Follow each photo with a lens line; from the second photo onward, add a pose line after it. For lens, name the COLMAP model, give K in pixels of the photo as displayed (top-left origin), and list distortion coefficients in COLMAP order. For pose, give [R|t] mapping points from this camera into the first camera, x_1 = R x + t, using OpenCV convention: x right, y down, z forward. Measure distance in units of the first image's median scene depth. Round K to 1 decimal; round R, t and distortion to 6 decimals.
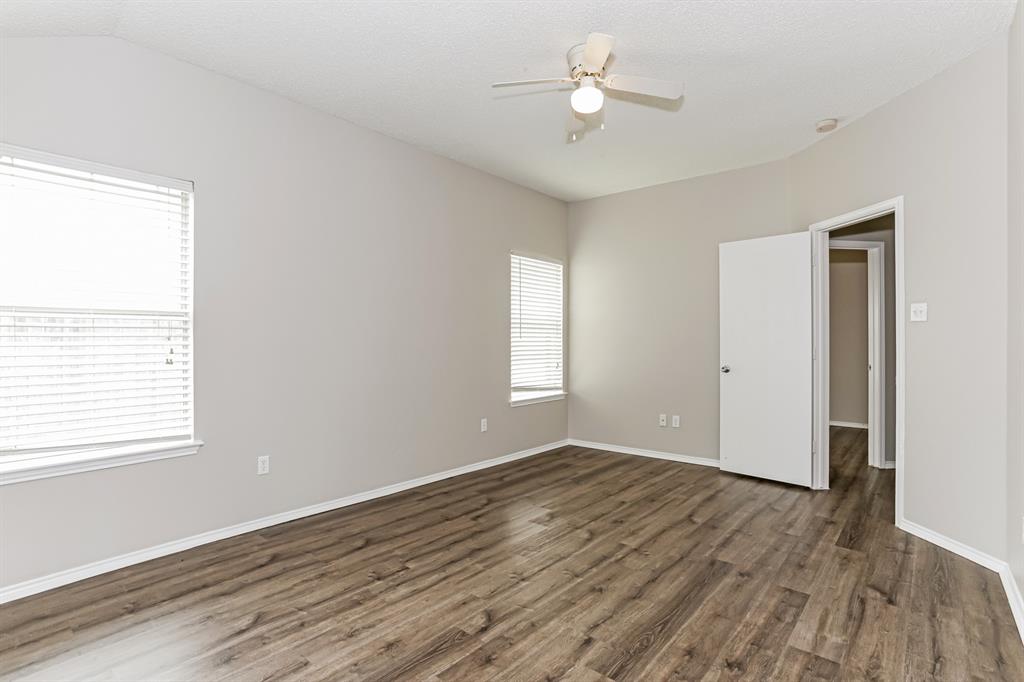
lens RADIAL K [[504.8, 0, 509.1], [0, 504.8, 335.8], [0, 0, 1]] dist [-0.041096, 0.026123]
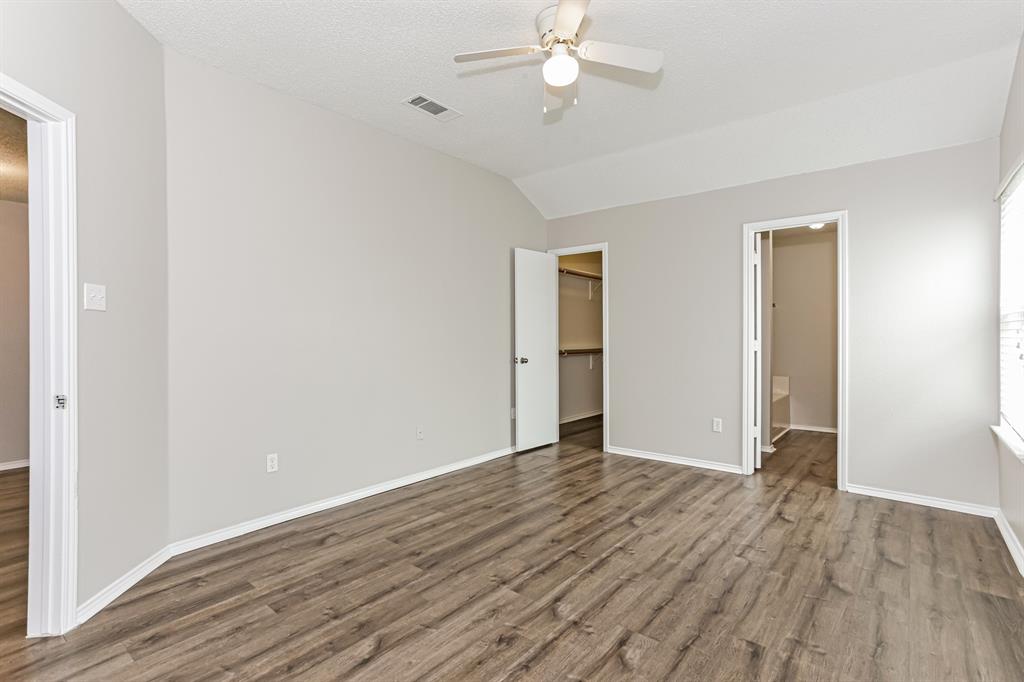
lens RADIAL K [[504.8, 0, 509.1], [0, 504.8, 335.8], [0, 0, 1]] dist [-0.041096, 0.026123]
pose [[-0.999753, 0.004395, -0.021805, 0.284668], [0.004459, 0.999986, -0.002858, 0.015900], [0.021792, -0.002955, -0.999758, 2.006792]]
